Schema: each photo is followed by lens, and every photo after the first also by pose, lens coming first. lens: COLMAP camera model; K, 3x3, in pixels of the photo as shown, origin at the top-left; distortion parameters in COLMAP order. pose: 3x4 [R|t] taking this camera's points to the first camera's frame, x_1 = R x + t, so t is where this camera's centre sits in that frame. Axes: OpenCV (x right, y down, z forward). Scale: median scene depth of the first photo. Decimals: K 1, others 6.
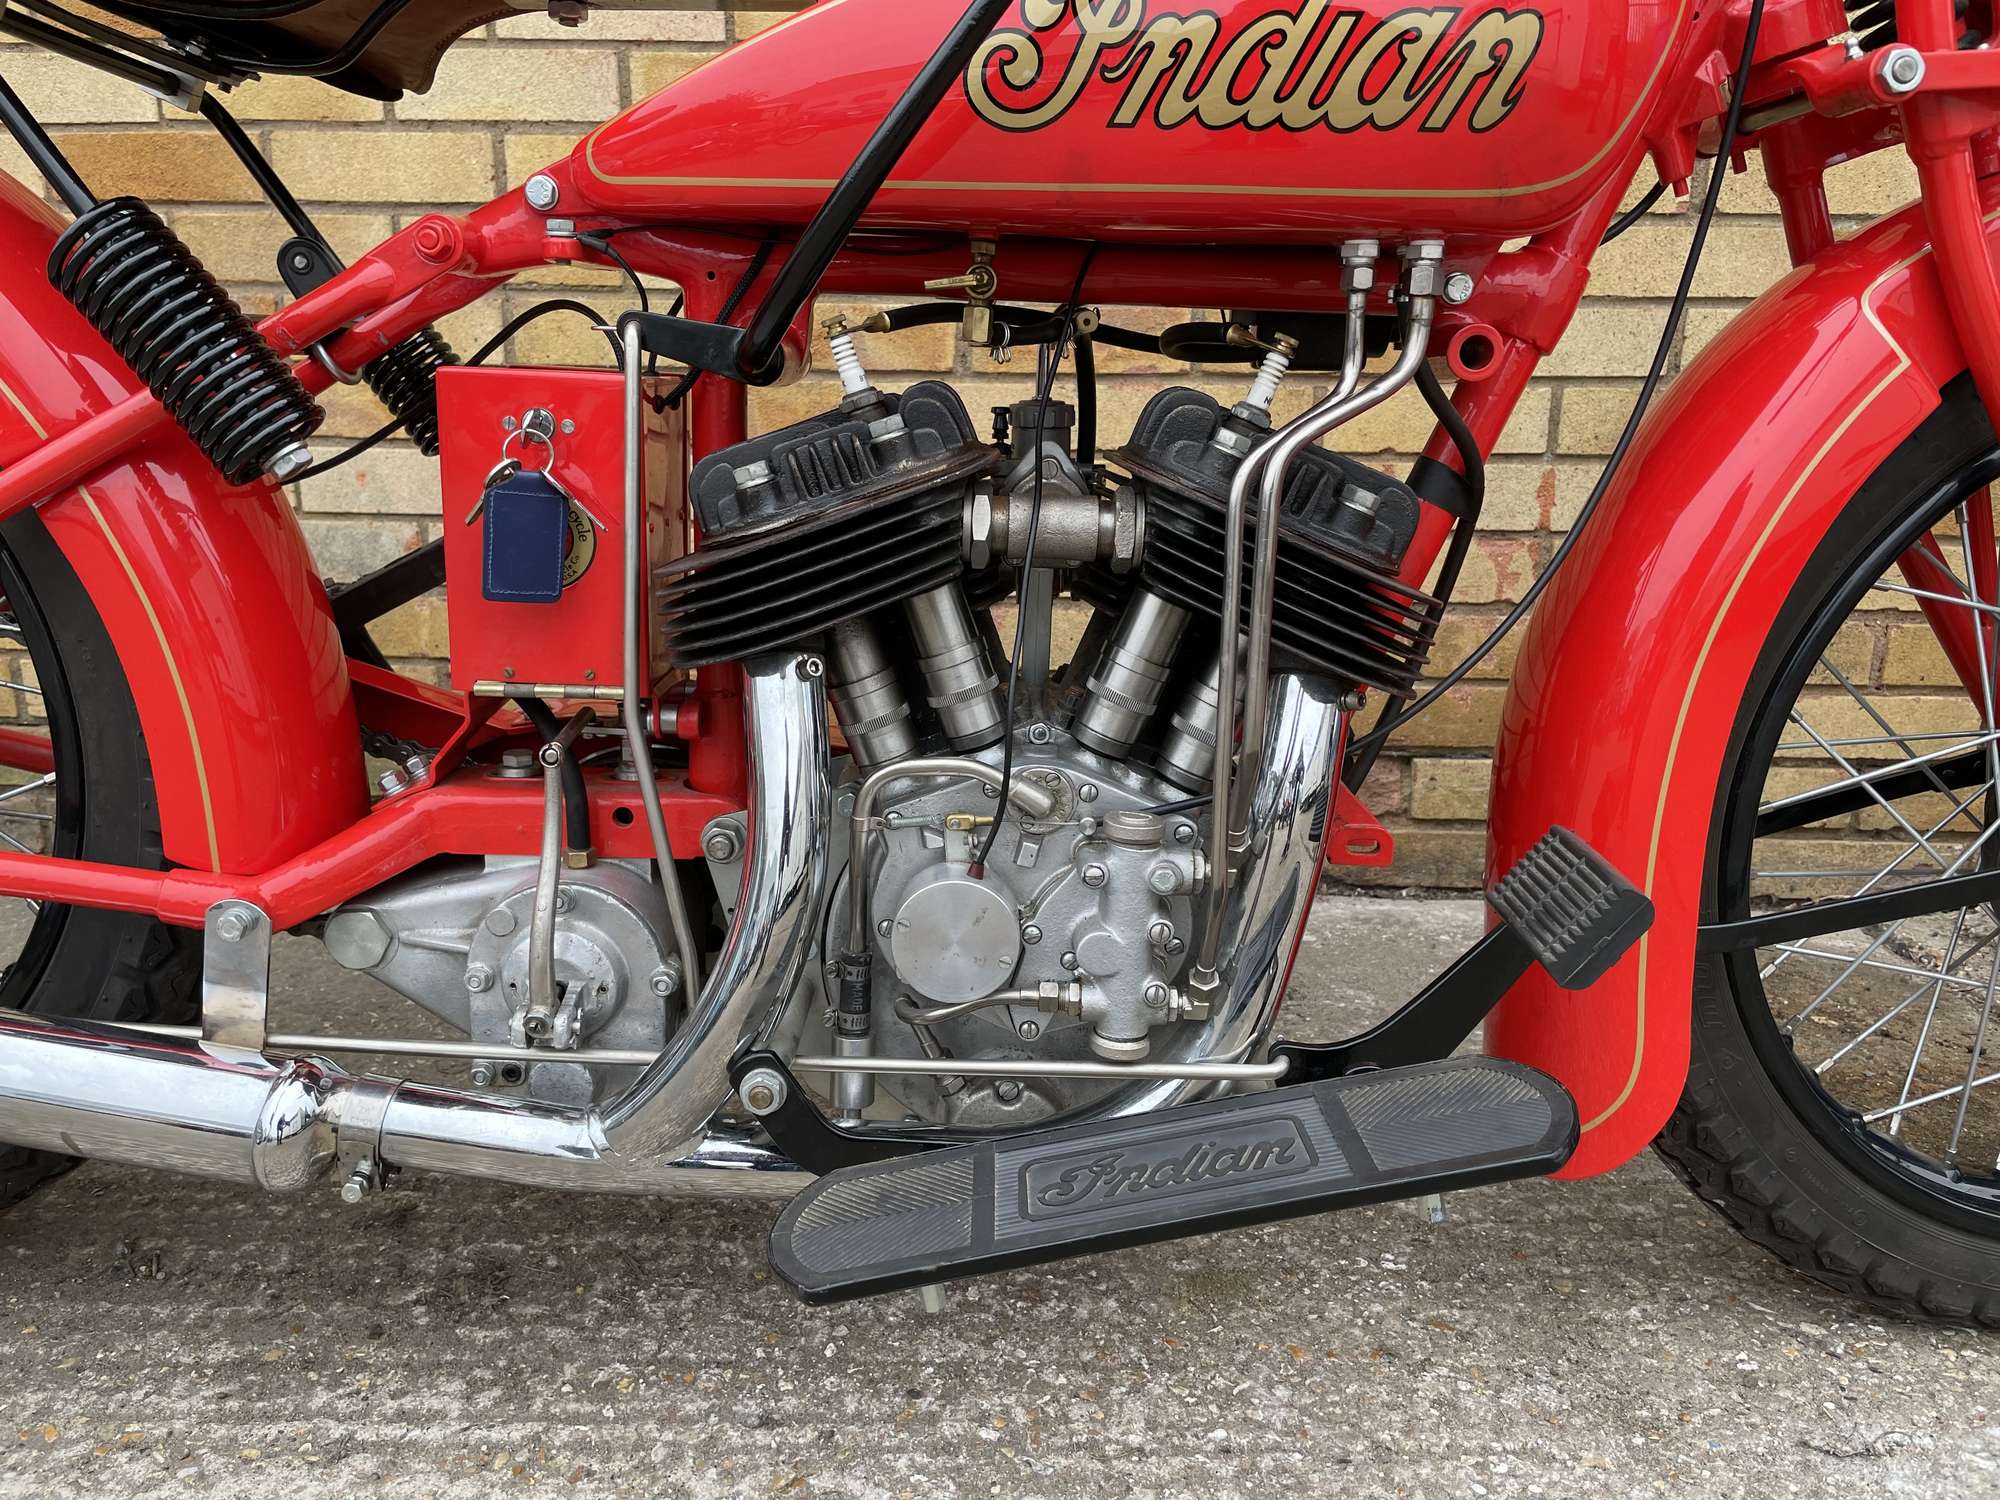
lens RADIAL K [[1536.1, 0, 990.8], [0, 1536.1, 752.1], [0, 0, 1]] dist [0.085417, -0.126016]
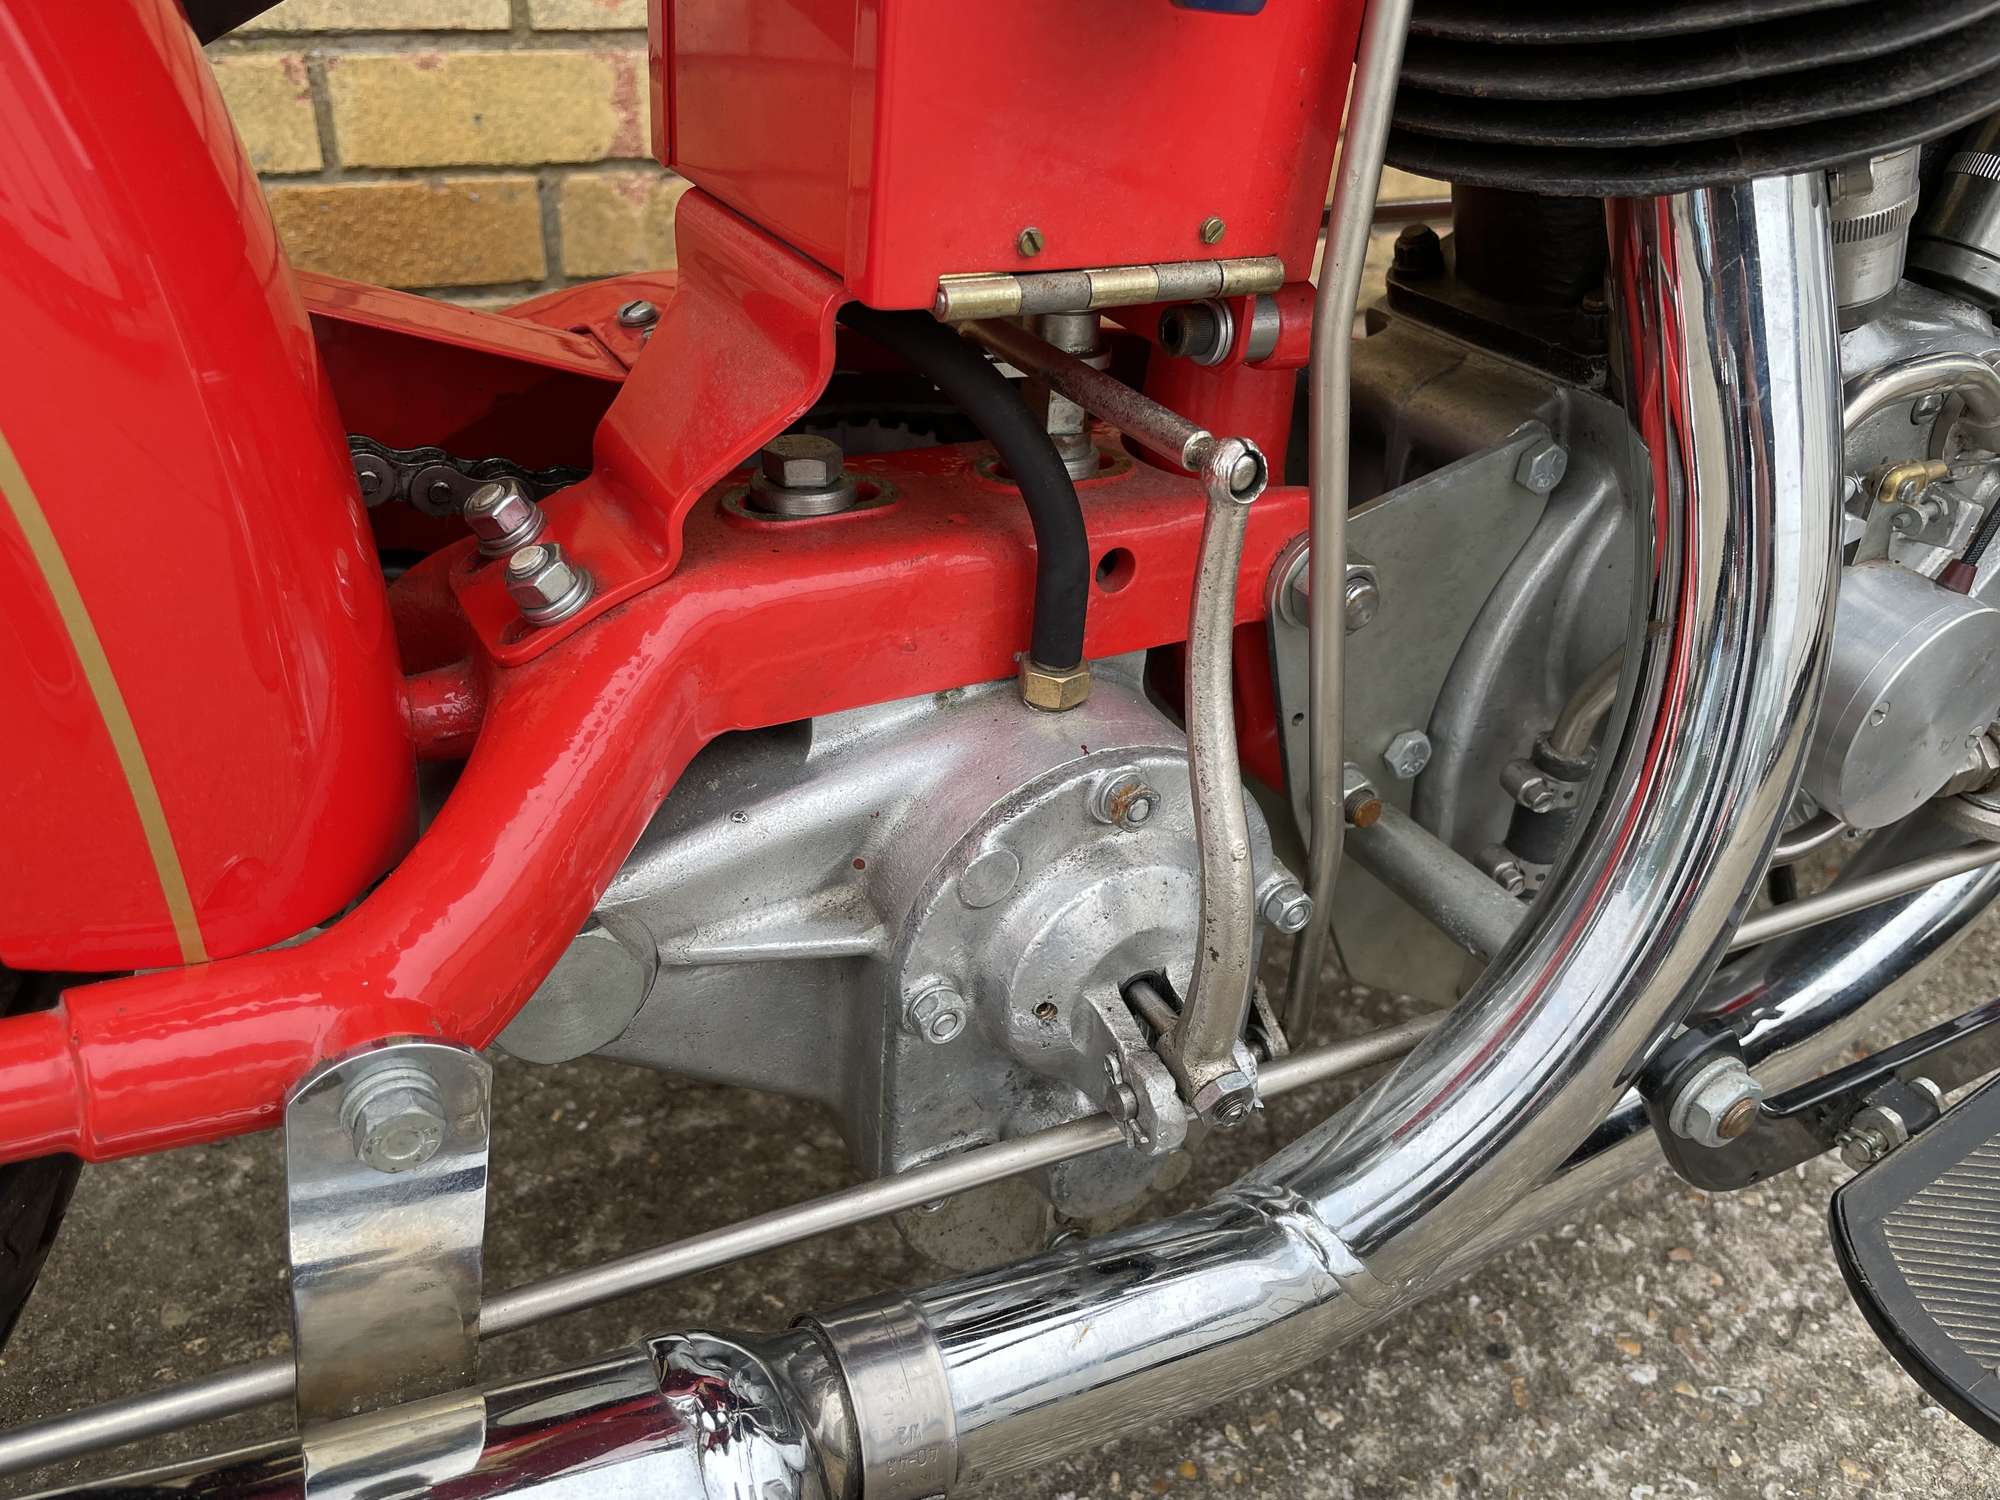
lens RADIAL K [[1536.1, 0, 1037.8], [0, 1536.1, 770.3], [0, 0, 1]] dist [0.085417, -0.126016]
pose [[0.864470, -0.231241, 0.446339, -0.460632], [0.072128, 0.935785, 0.345116, -0.055082], [-0.497482, -0.266148, 0.825637, 0.634962]]
